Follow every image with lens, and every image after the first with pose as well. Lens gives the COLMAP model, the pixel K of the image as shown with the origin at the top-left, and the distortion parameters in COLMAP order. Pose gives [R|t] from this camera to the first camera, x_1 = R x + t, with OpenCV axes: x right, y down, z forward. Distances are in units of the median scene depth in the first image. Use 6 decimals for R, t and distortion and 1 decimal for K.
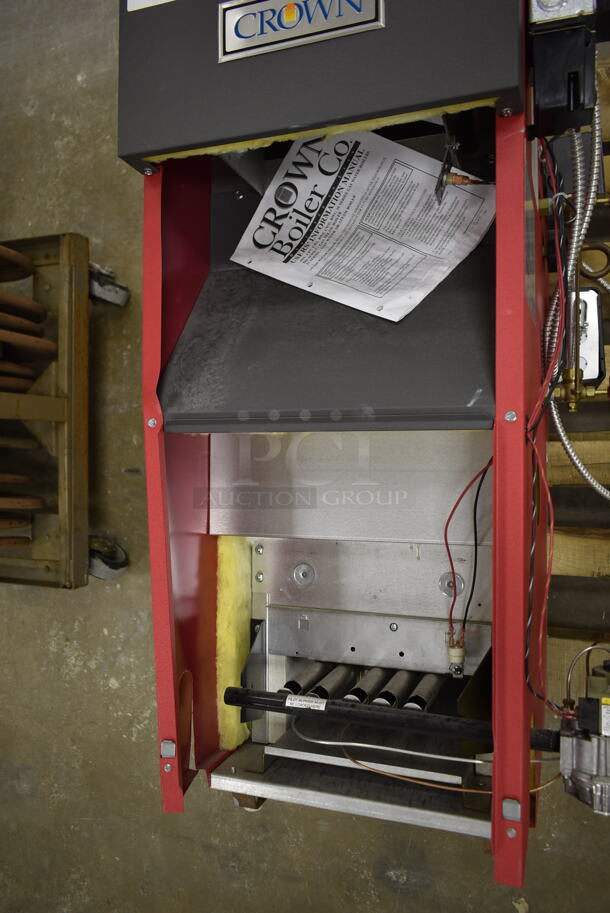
lens RADIAL K [[698.6, 0, 302.2], [0, 698.6, 456.4], [0, 0, 1]] dist [-0.022235, 0.017059]
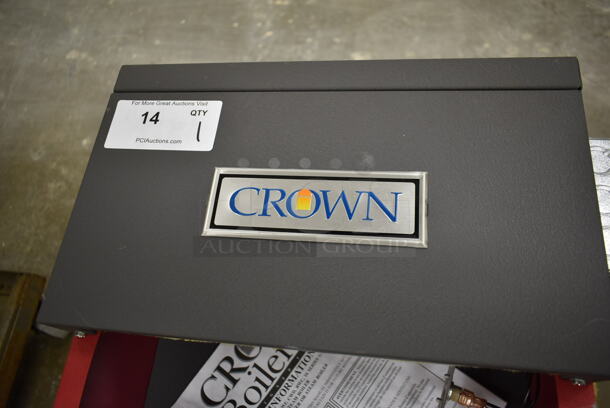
lens RADIAL K [[466.8, 0, 306.1], [0, 466.8, 205.2], [0, 0, 1]] dist [-0.022235, 0.017059]
pose [[0.973655, 0.173242, 0.148269, -0.070276], [-0.105161, 0.918094, -0.382158, -0.320847], [-0.202331, 0.356498, 0.912125, 0.382575]]
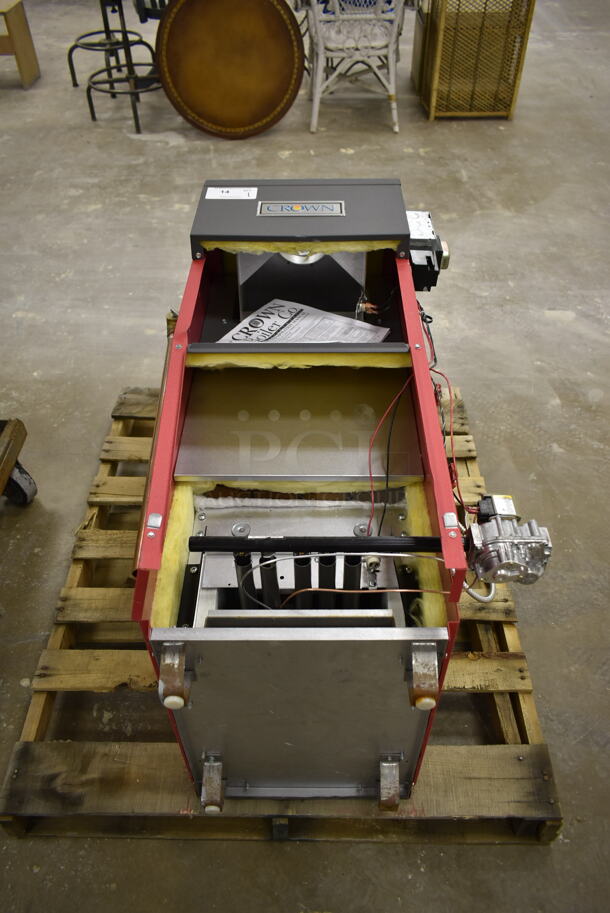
lens RADIAL K [[698.6, 0, 303.3], [0, 698.6, 455.4], [0, 0, 1]] dist [-0.022235, 0.017059]
pose [[0.940714, 0.248169, 0.231235, -0.218920], [-0.014137, 0.709795, -0.704266, 0.981311], [-0.338907, 0.659244, 0.671223, 0.079472]]
